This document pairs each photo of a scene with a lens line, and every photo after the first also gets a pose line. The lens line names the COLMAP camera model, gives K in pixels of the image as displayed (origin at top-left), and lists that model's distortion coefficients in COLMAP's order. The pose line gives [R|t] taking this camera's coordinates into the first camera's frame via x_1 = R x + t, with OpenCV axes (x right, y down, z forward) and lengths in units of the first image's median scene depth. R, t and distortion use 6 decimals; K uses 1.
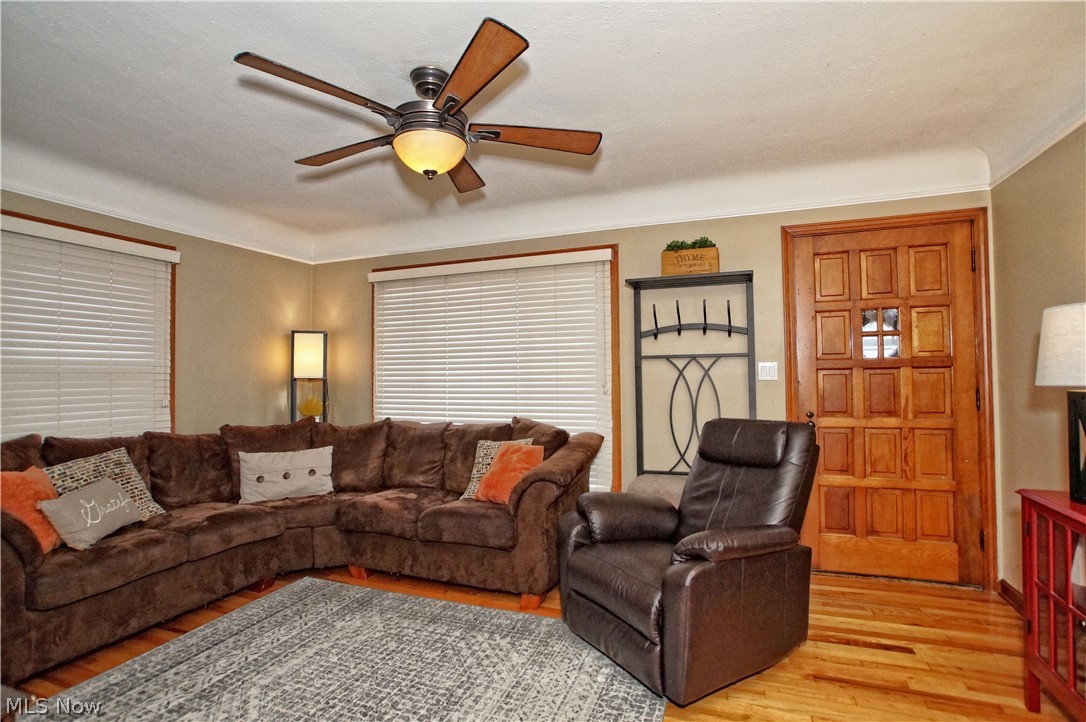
lens RADIAL K [[527.9, 0, 545.3], [0, 527.9, 354.5], [0, 0, 1]] dist [-0.051146, 0.018856]
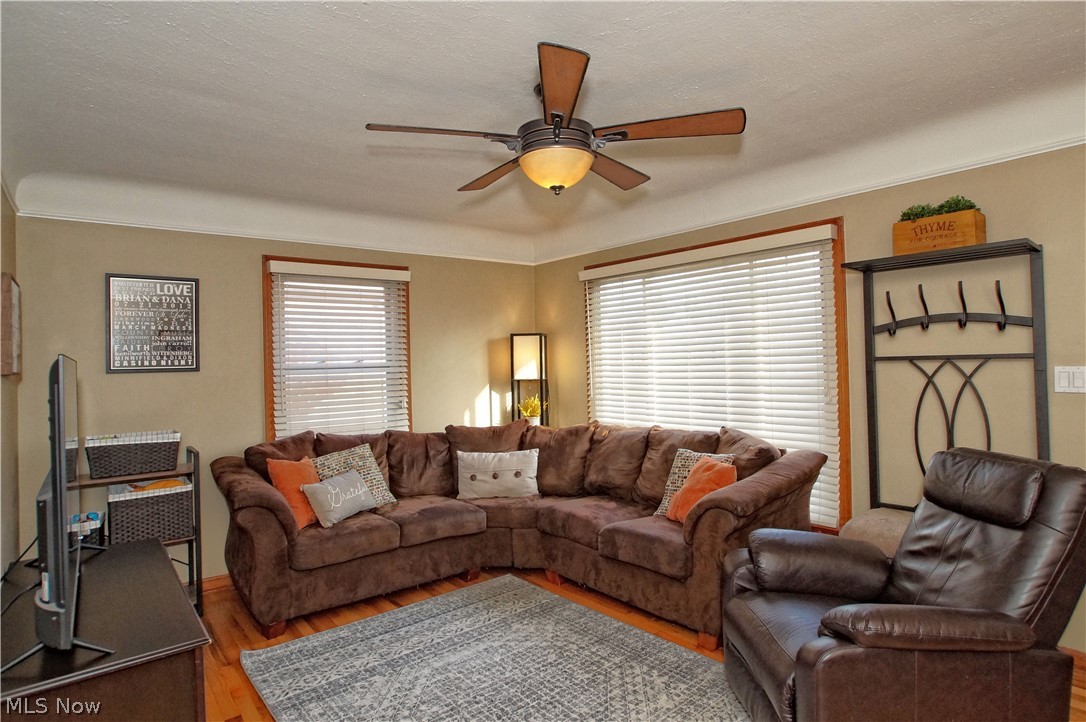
lens RADIAL K [[583.2, 0, 552.7], [0, 583.2, 345.2], [0, 0, 1]] dist [-0.058446, 0.014192]
pose [[0.876378, -0.023297, -0.481060, 0.220504], [0.032559, 0.999410, 0.010915, -0.051036], [0.480522, -0.025228, 0.876620, 0.030080]]
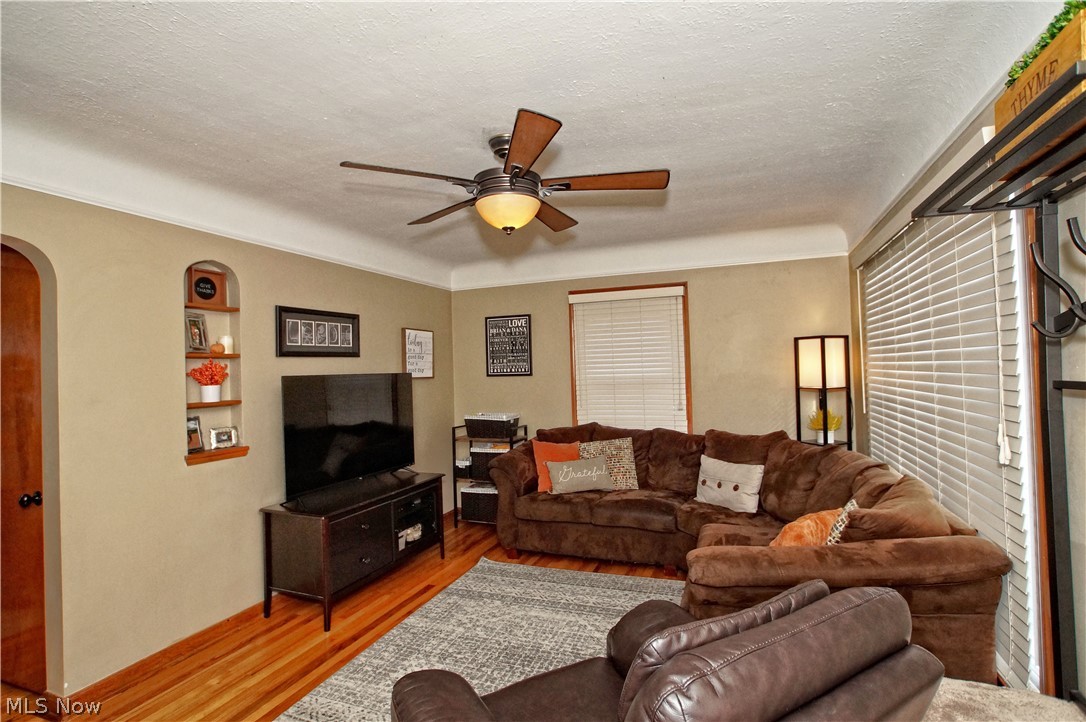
lens RADIAL K [[527.9, 0, 543.2], [0, 527.9, 359.1], [0, 0, 1]] dist [-0.051146, 0.018856]
pose [[-0.009099, -0.007401, -0.999931, 0.685426], [0.066465, 0.997757, -0.007989, -0.043885], [0.997747, -0.066533, -0.008587, 0.814189]]
